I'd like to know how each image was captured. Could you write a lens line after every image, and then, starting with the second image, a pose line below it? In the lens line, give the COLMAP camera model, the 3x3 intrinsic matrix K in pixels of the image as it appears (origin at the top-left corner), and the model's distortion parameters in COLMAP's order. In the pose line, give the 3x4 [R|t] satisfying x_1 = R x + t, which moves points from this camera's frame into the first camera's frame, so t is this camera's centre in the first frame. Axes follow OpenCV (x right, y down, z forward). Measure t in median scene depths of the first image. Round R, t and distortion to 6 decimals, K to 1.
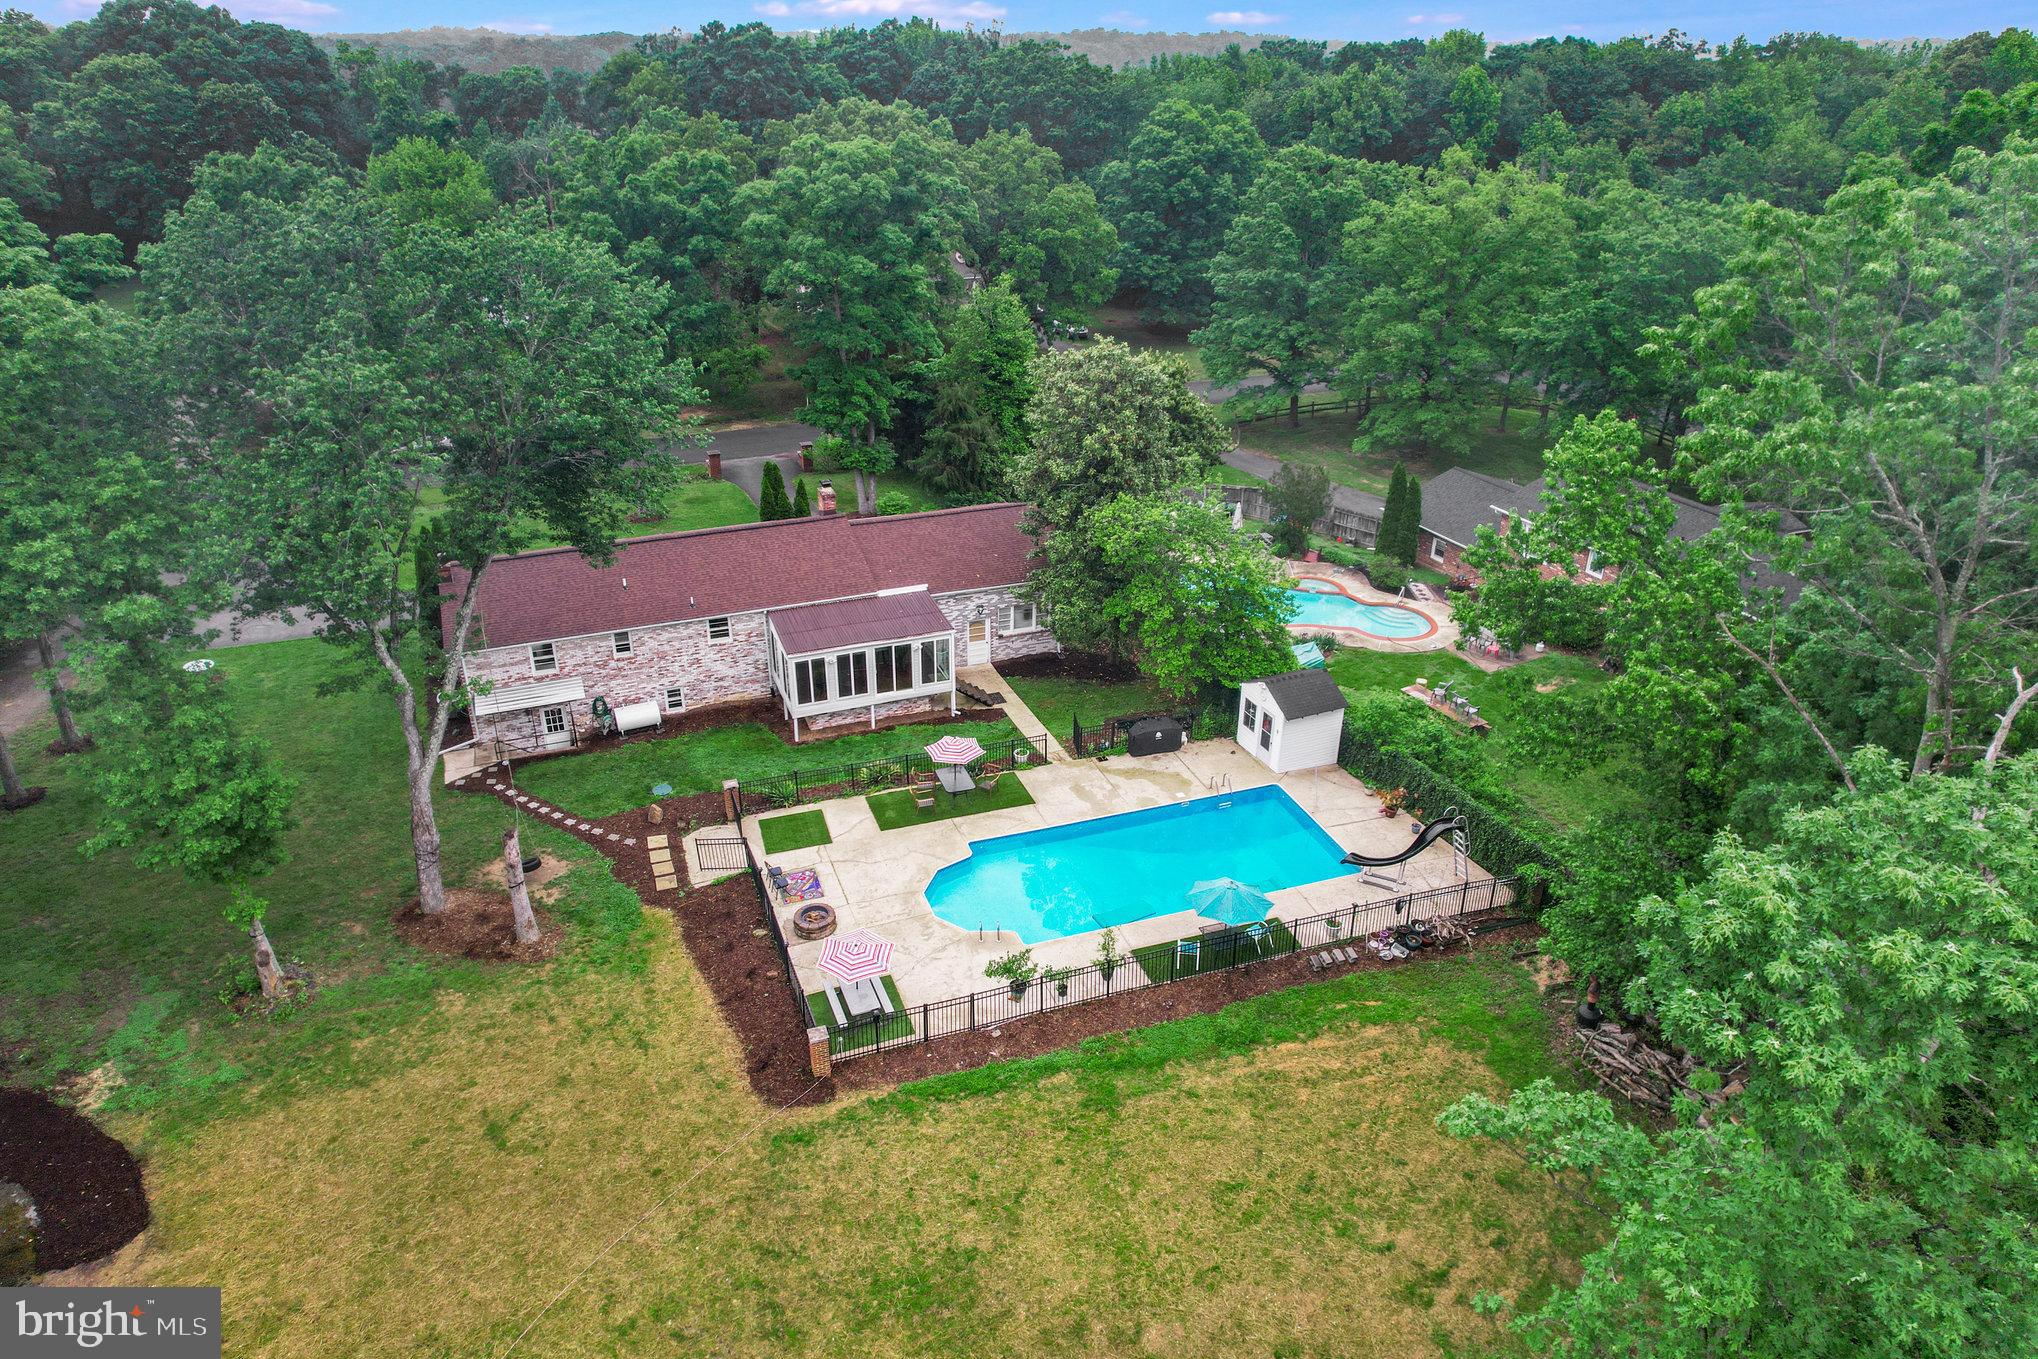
lens RADIAL K [[1300.7, 0, 1019.0], [0, 1300.7, 679.5], [0, 0, 1]] dist [-0.074024, 0.064308]
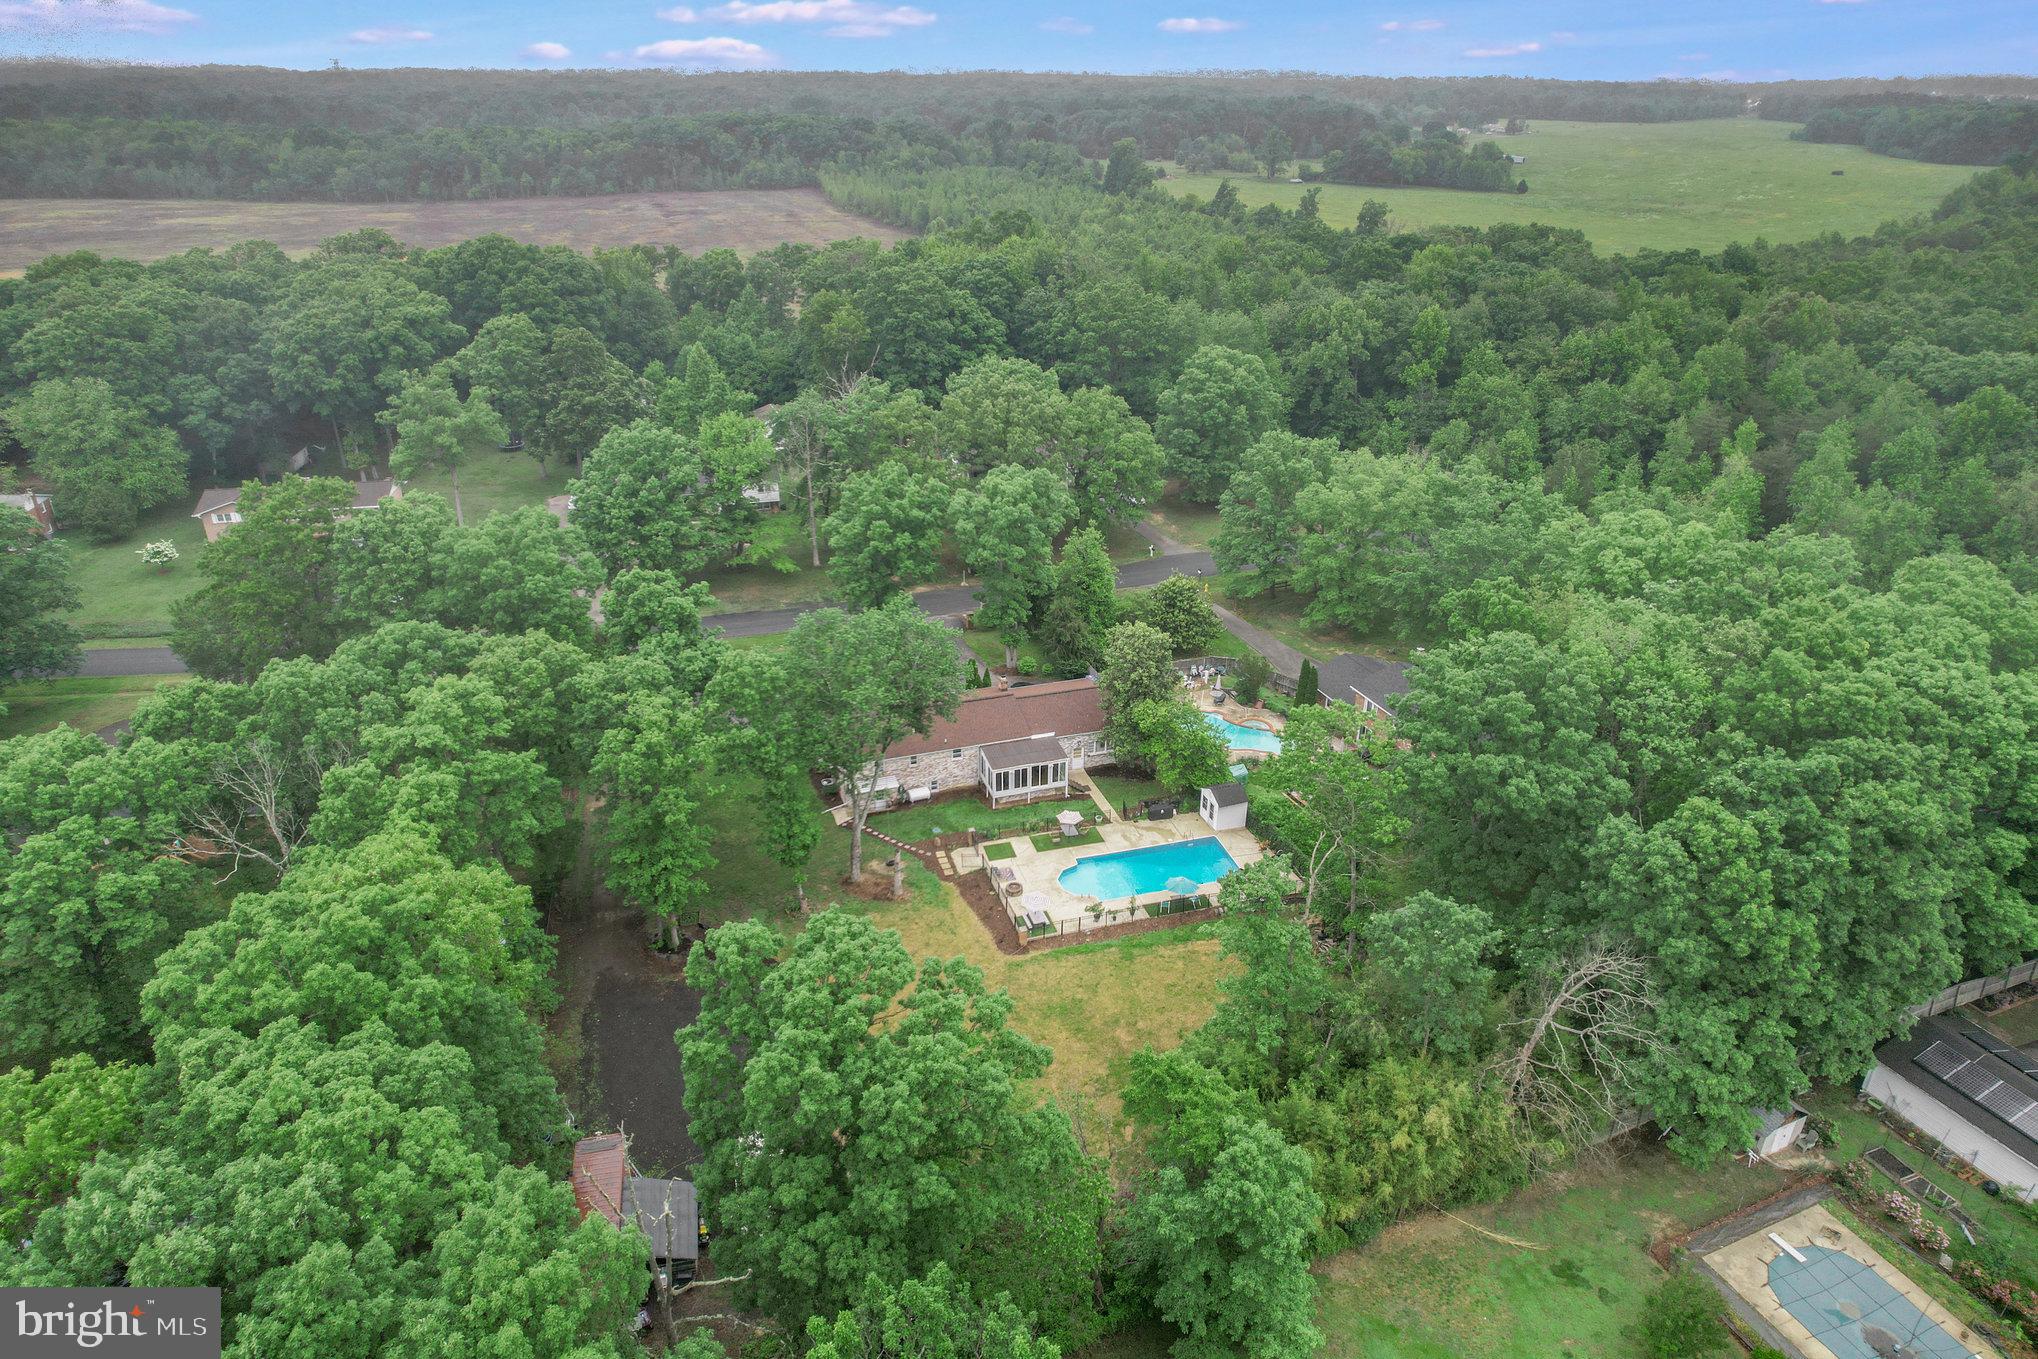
lens RADIAL K [[1300.7, 0, 1019.0], [0, 1300.7, 679.5], [0, 0, 1]] dist [-0.074024, 0.064308]
pose [[0.998457, 0.024777, -0.049701, -0.029534], [-0.025027, 0.999677, -0.004417, -0.163593], [0.049575, 0.005654, 0.998754, -1.193714]]
